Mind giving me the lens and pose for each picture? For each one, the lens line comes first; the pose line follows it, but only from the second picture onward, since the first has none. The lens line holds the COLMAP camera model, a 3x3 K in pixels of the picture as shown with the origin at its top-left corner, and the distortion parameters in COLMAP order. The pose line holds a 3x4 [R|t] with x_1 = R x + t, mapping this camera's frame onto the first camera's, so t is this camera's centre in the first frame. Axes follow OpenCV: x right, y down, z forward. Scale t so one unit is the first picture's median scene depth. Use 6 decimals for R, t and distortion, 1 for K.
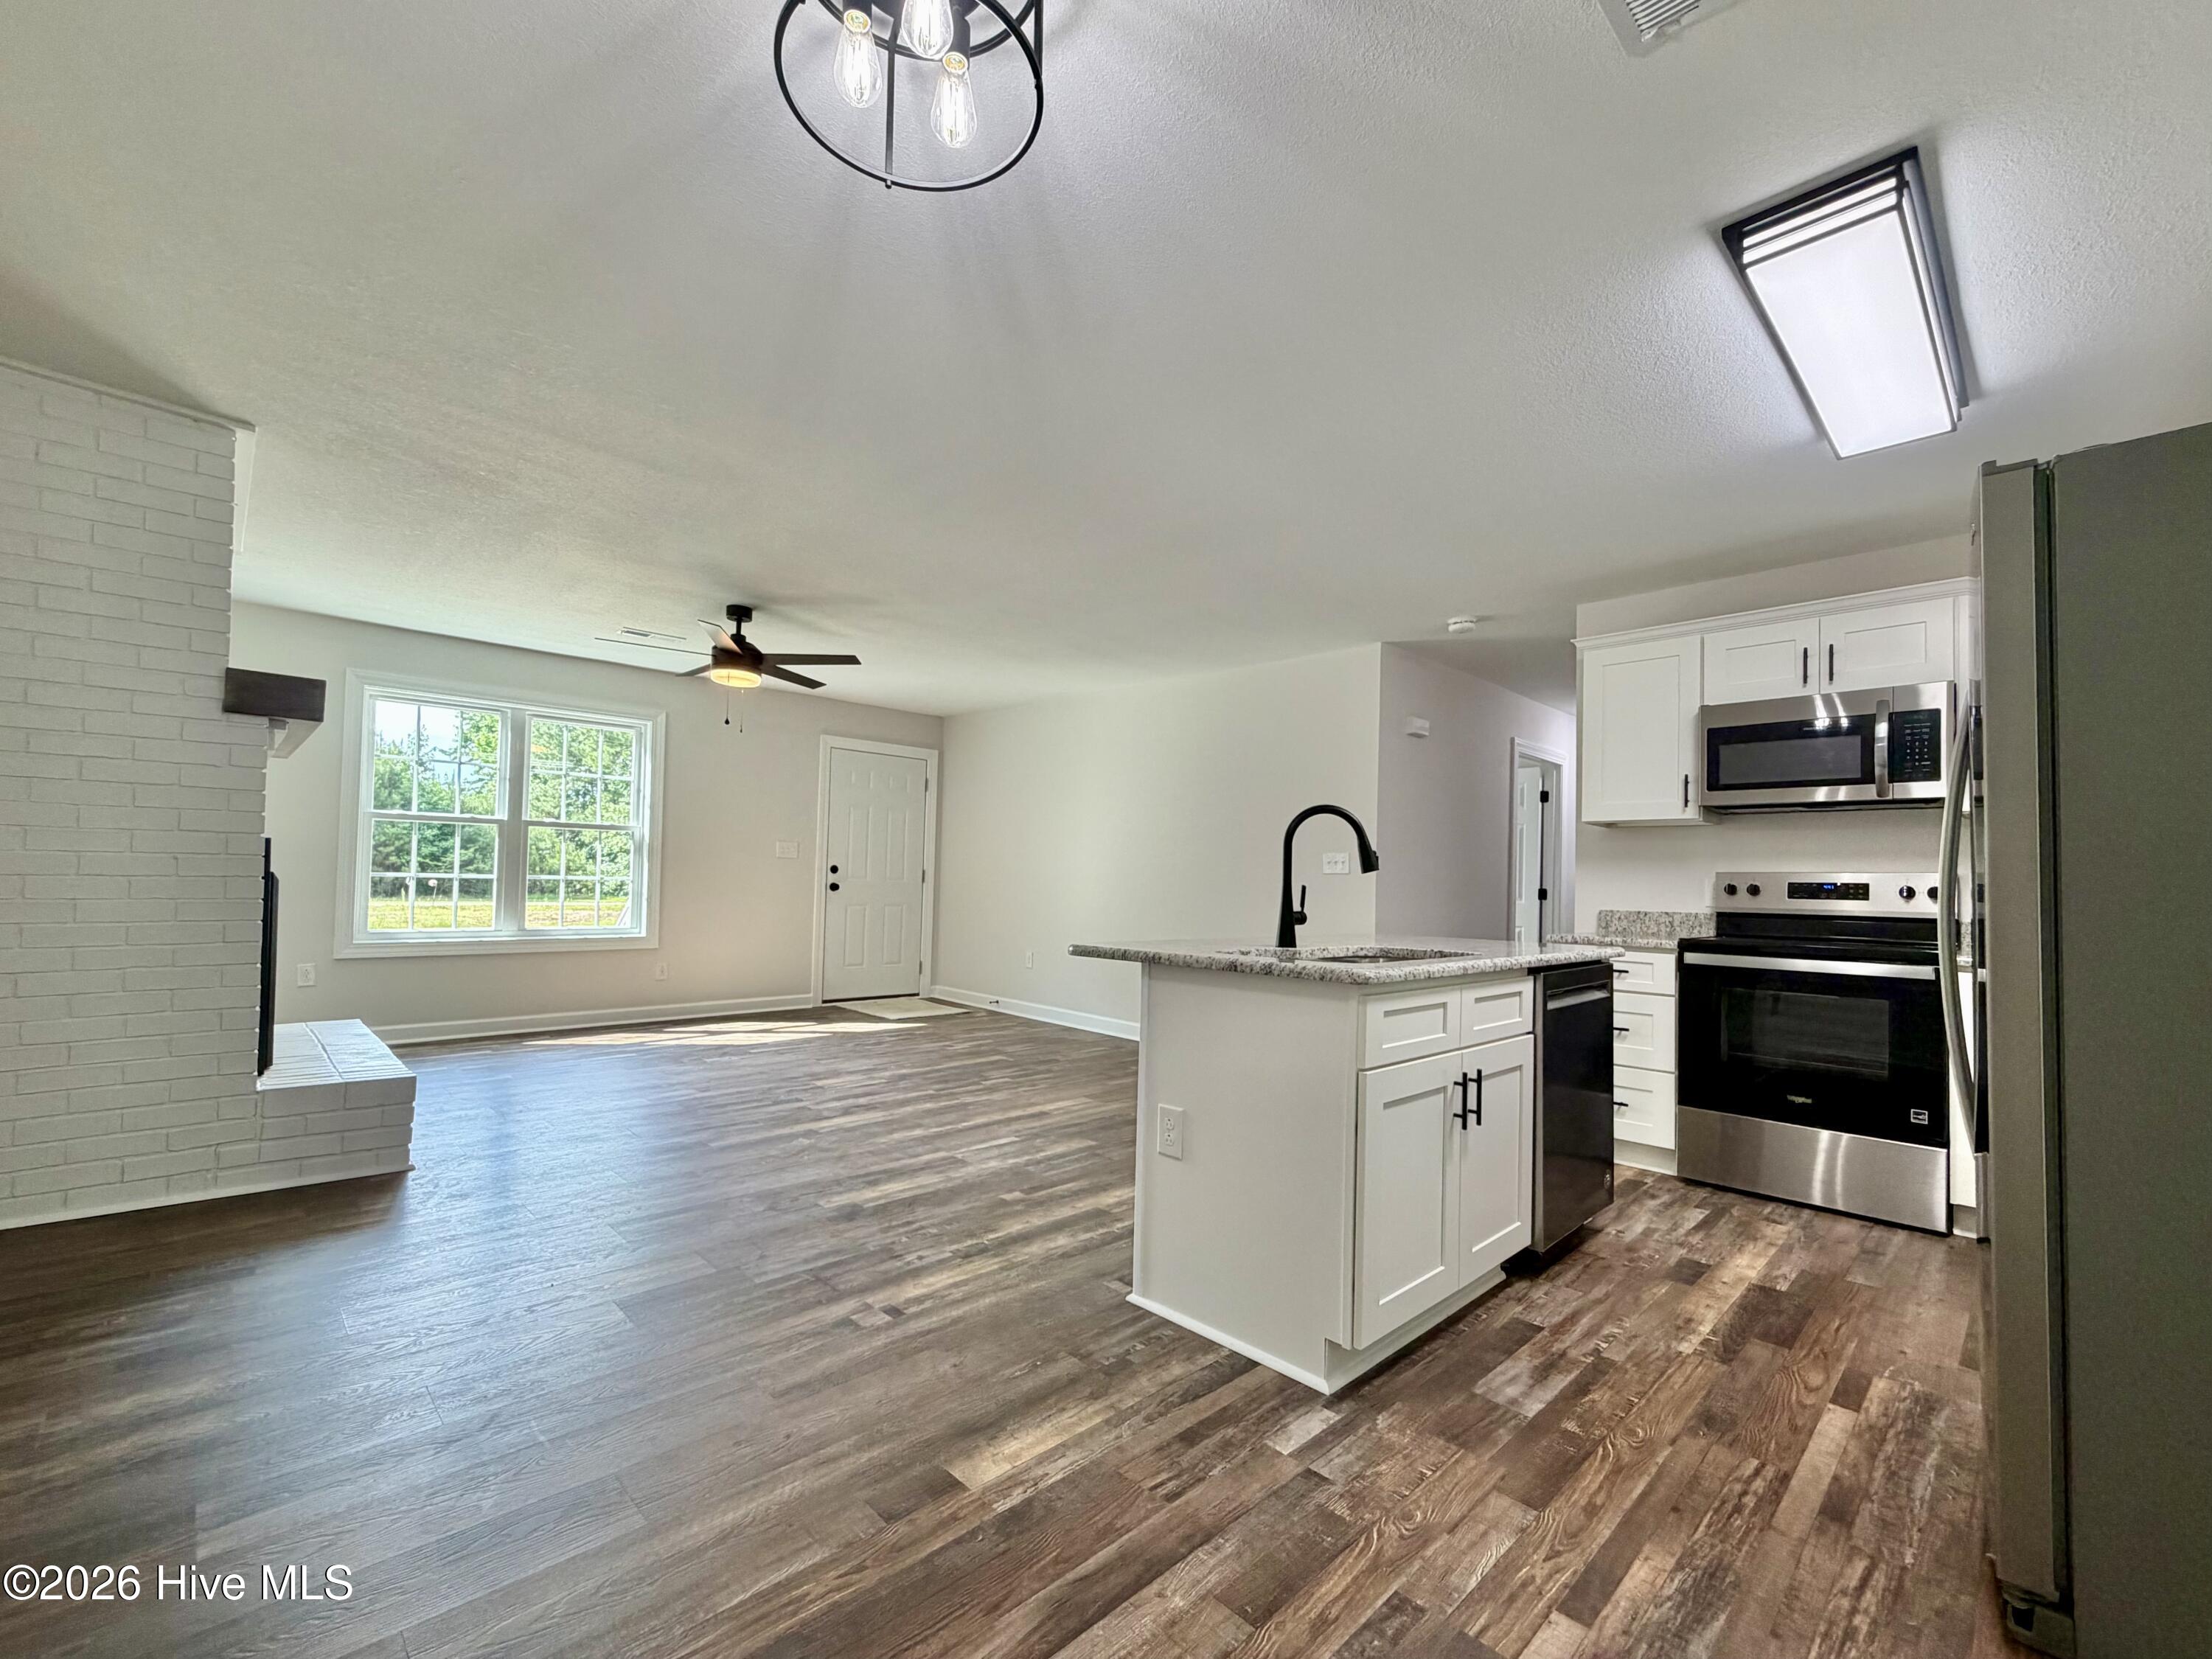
lens RADIAL K [[925.9, 0, 1092.7], [0, 925.9, 843.9], [0, 0, 1]] dist [0.000833, -0.001055]
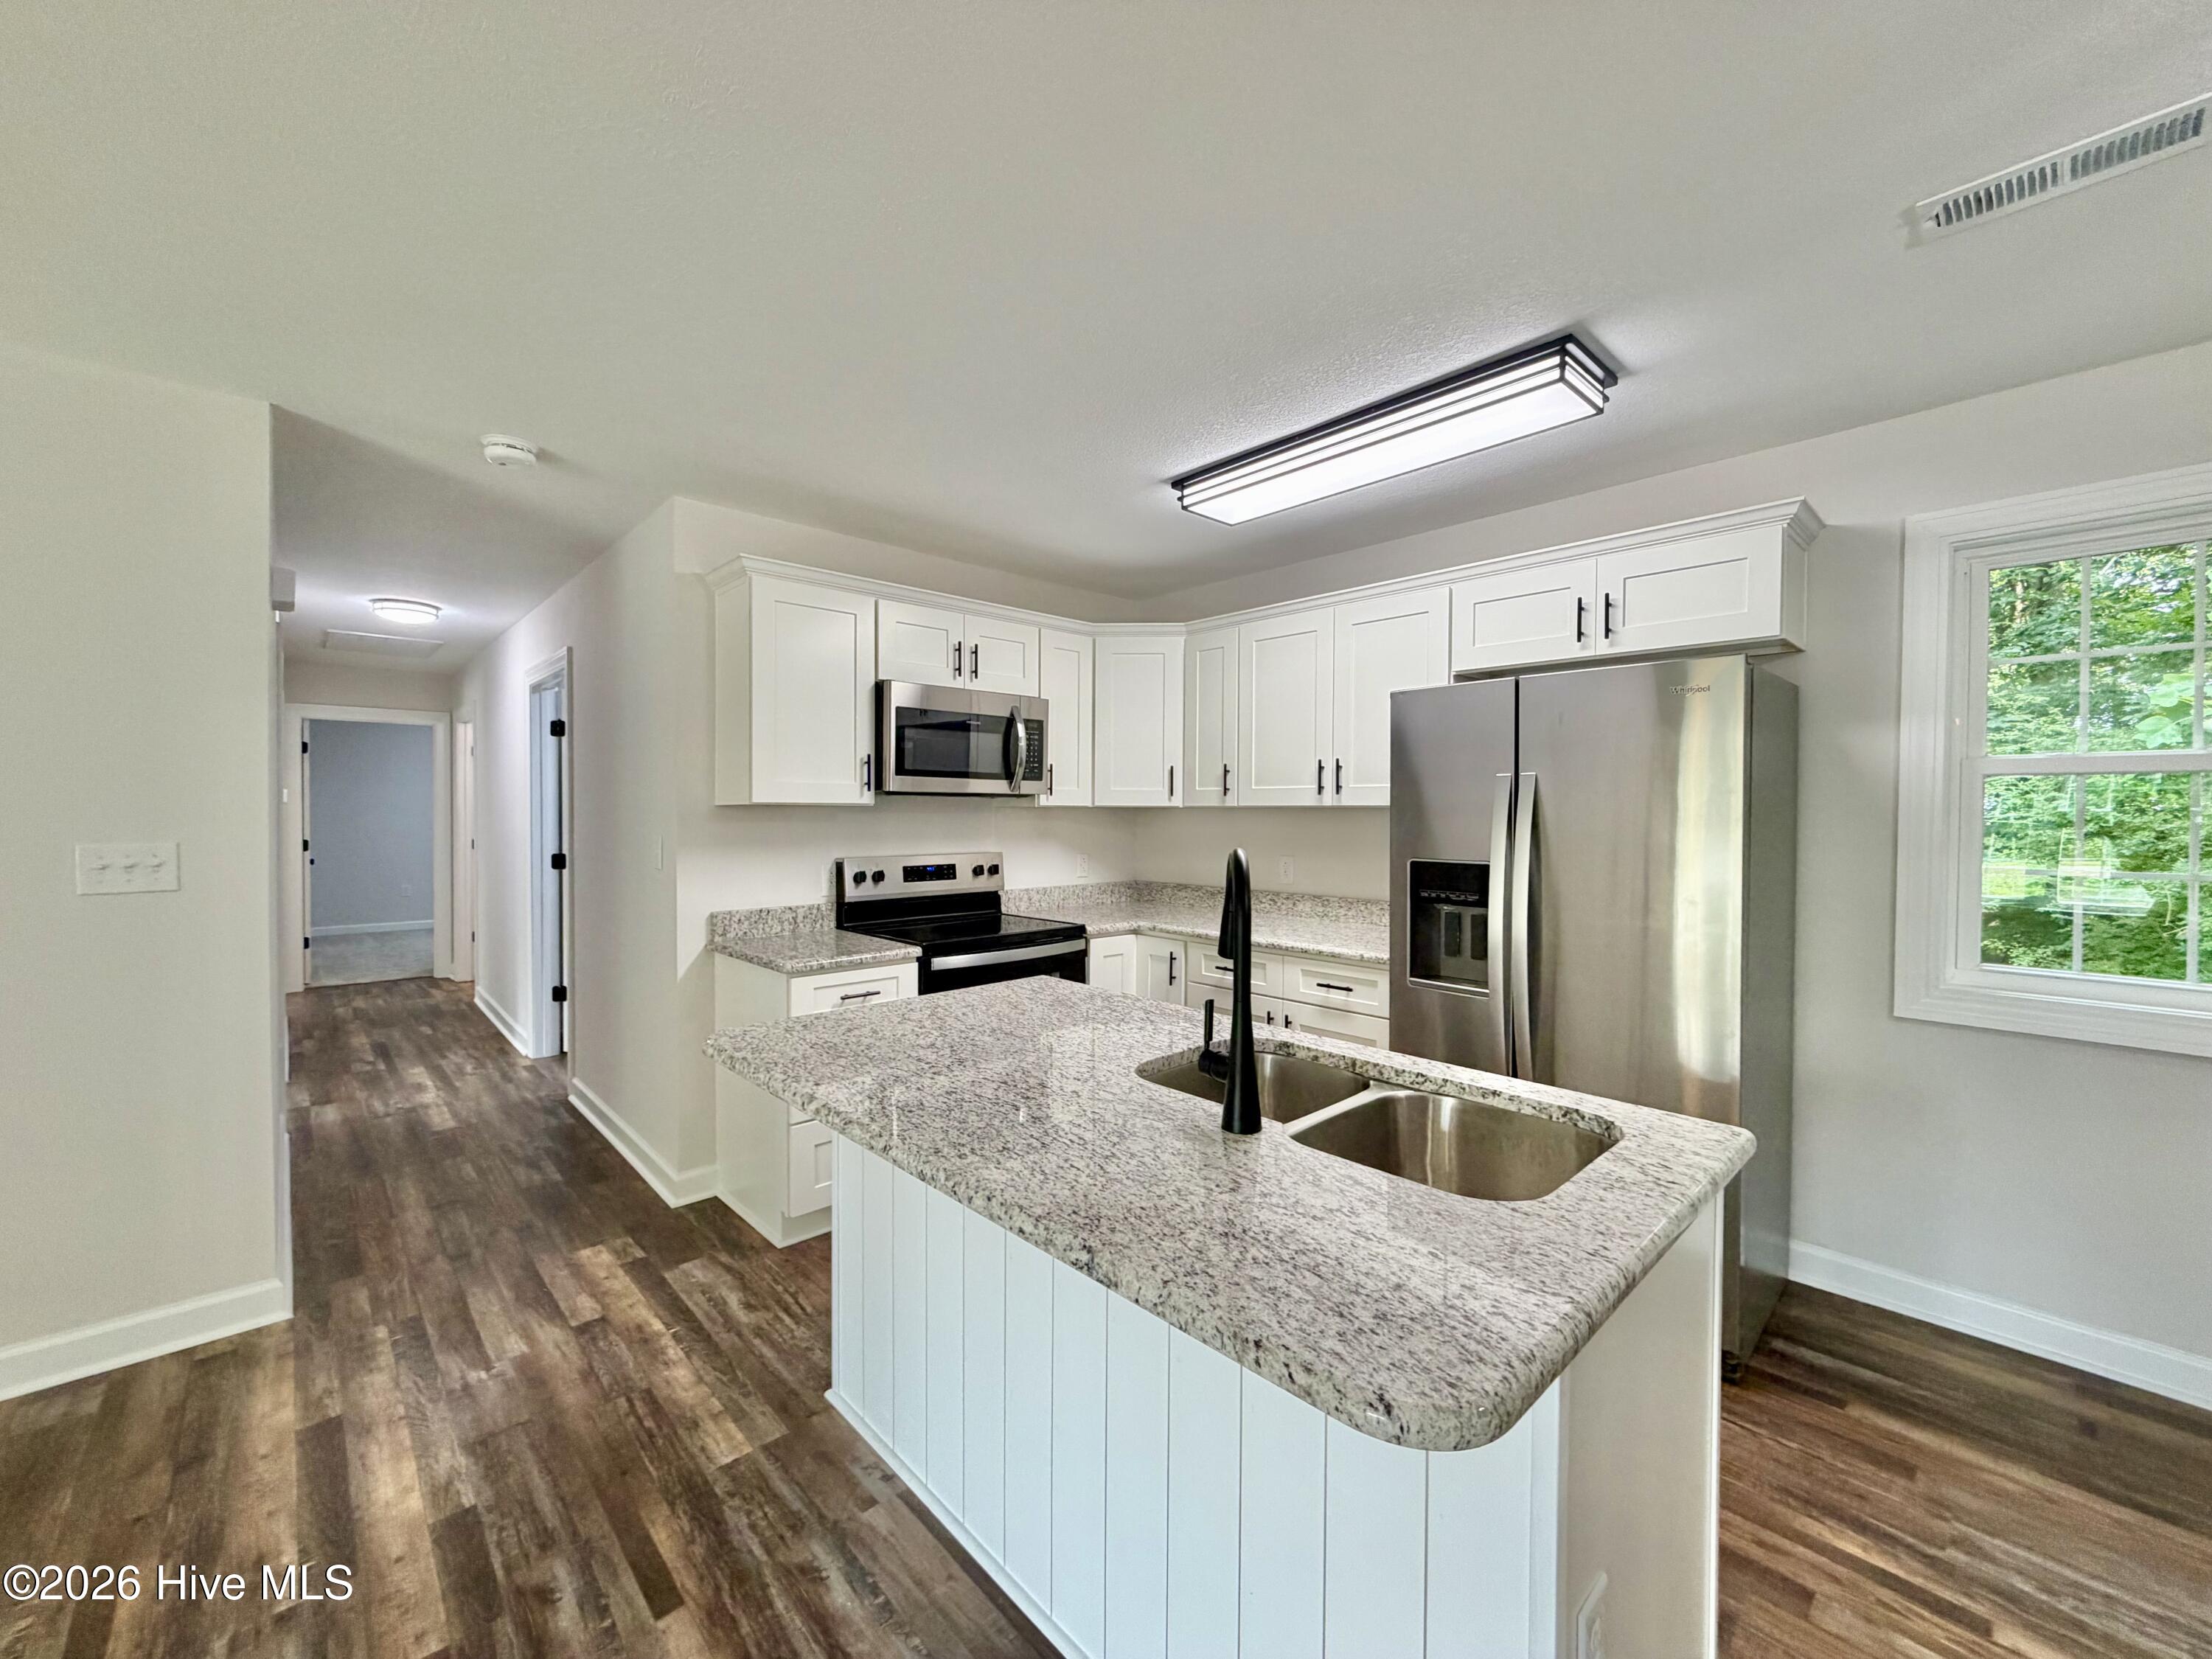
lens RADIAL K [[886.7, 0, 1095.9], [0, 886.7, 821.3], [0, 0, 1]] dist [0.000767, 0.000301]
pose [[0.022806, -0.038937, 0.998981, -0.224704], [-0.045969, 0.998144, 0.039954, -0.060924], [-0.998683, -0.046833, 0.020974, 0.845682]]
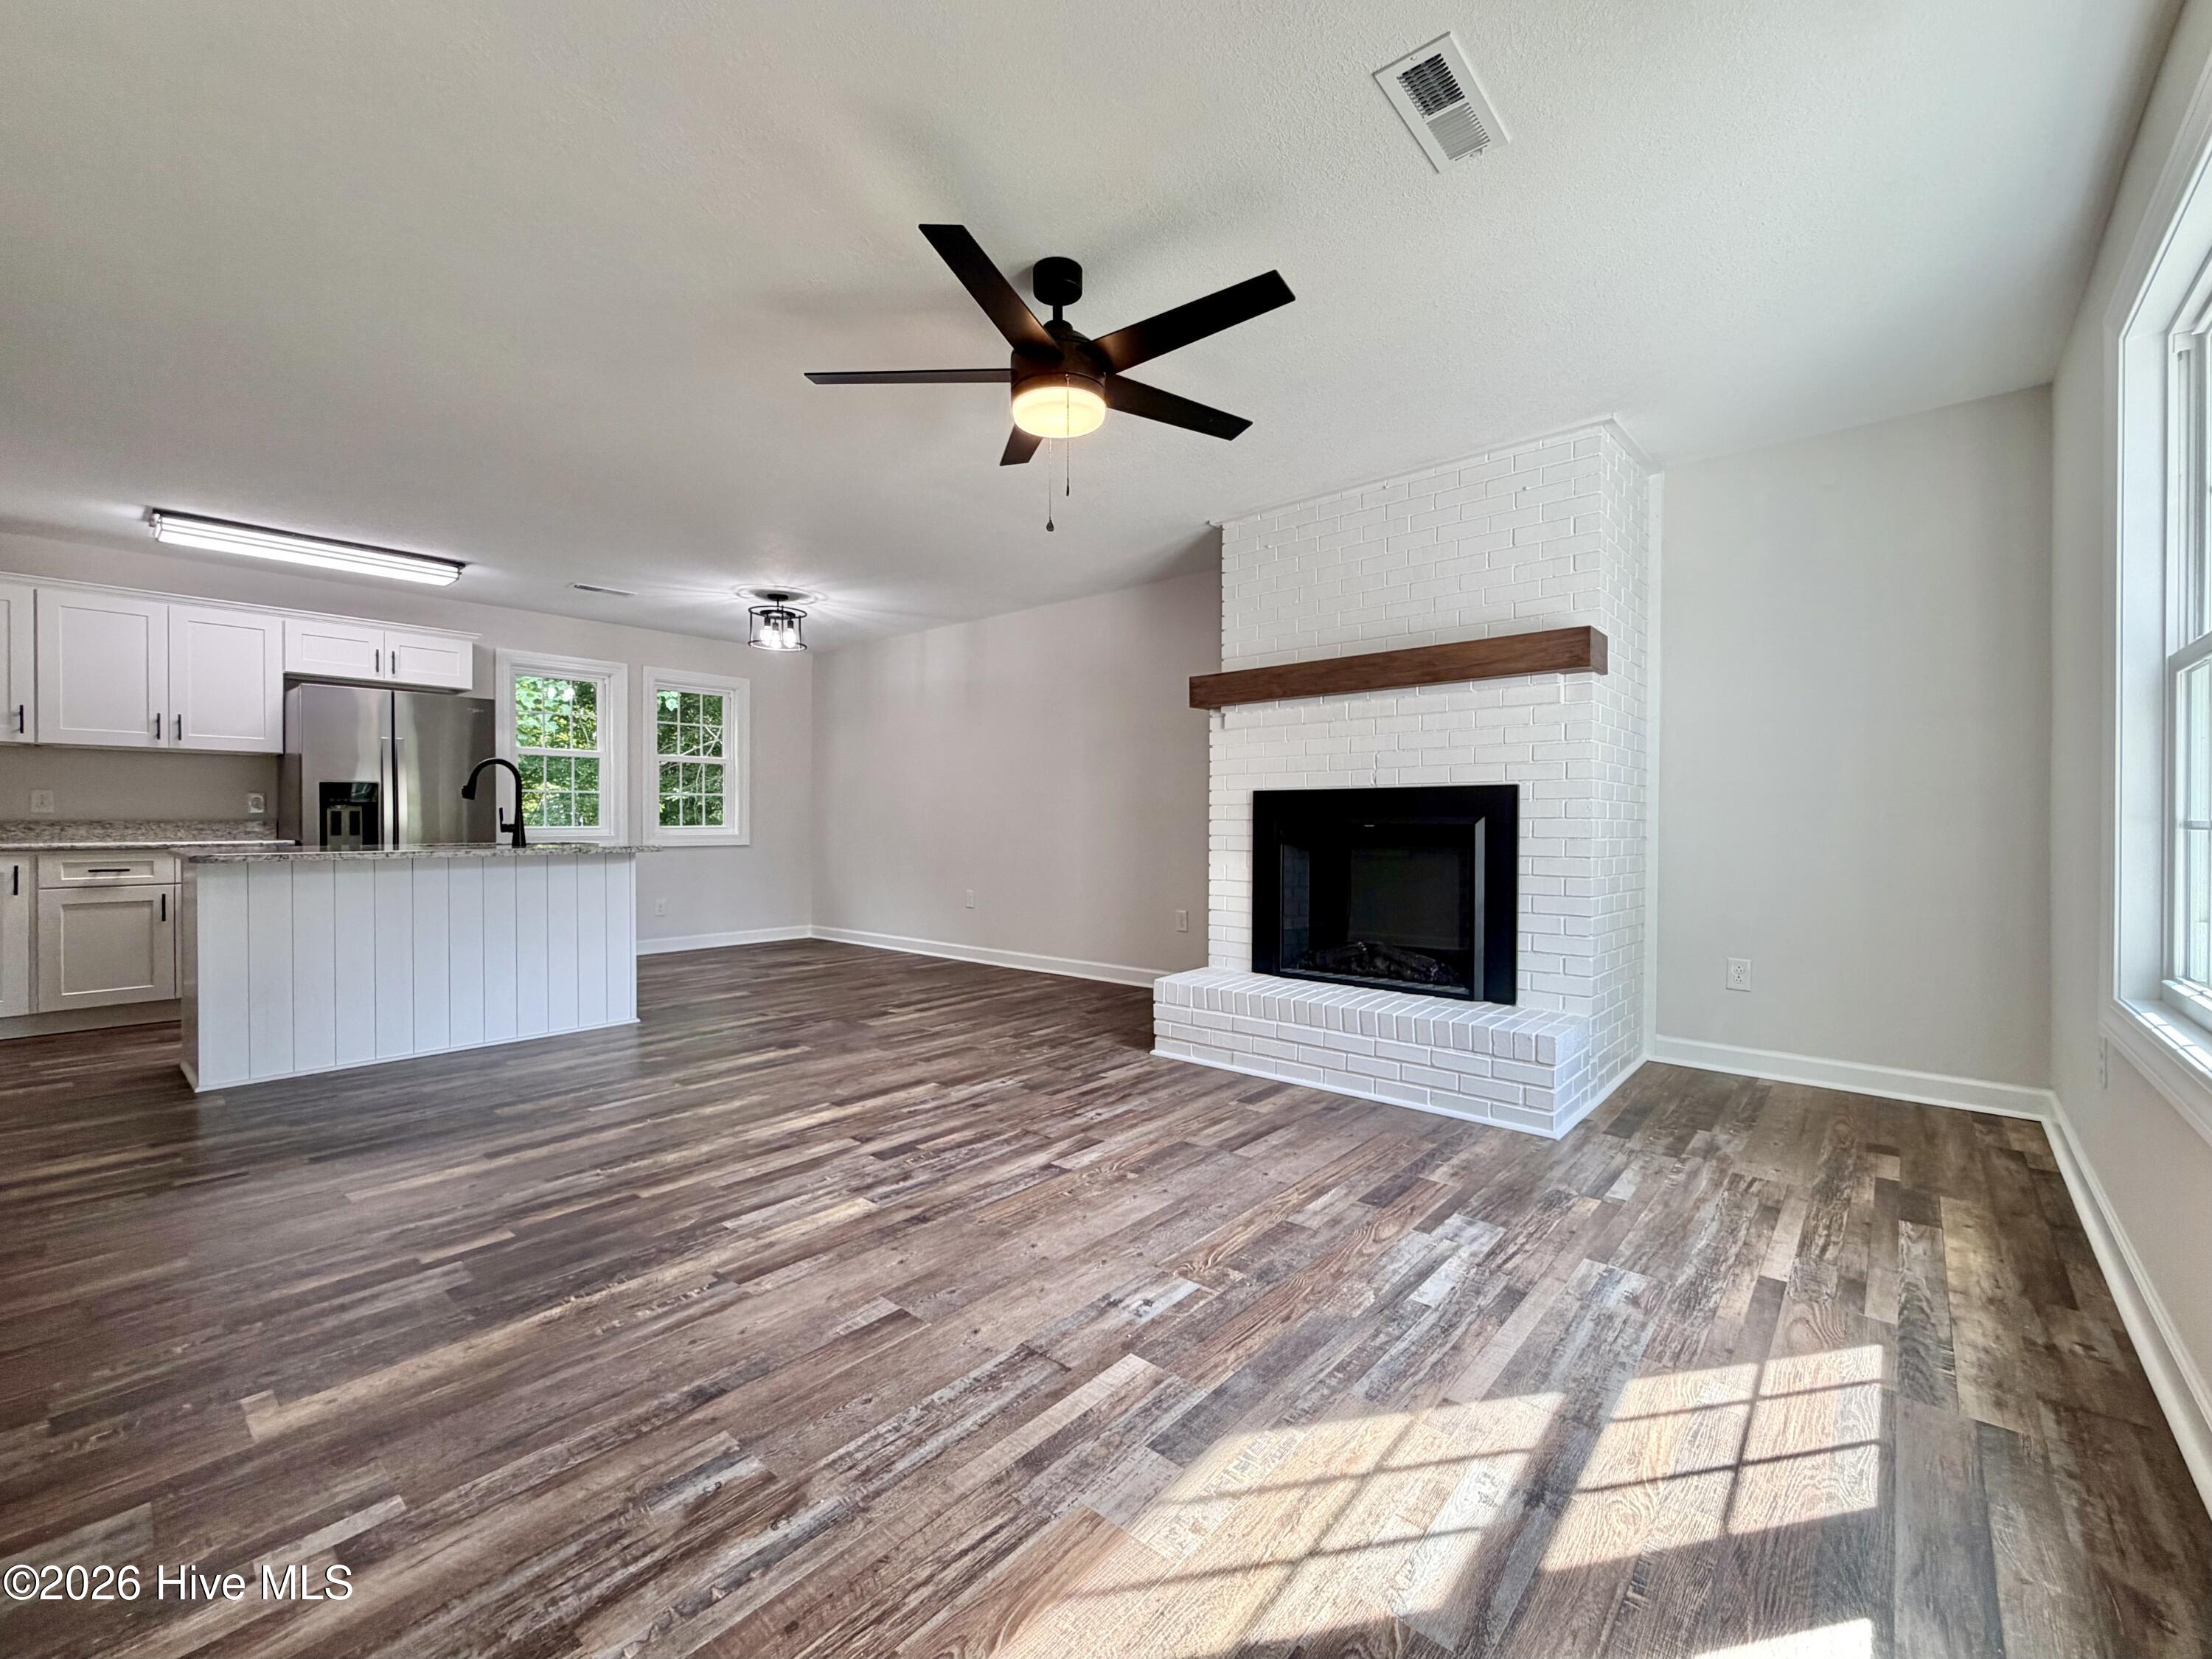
lens RADIAL K [[925.9, 0, 1098.1], [0, 925.9, 828.6], [0, 0, 1]] dist [0.000833, -0.001055]
pose [[-0.995761, -0.024986, -0.088524, -0.524566], [-0.021872, 0.999114, -0.035965, 0.092842], [0.089344, -0.033877, -0.995425, 2.141658]]
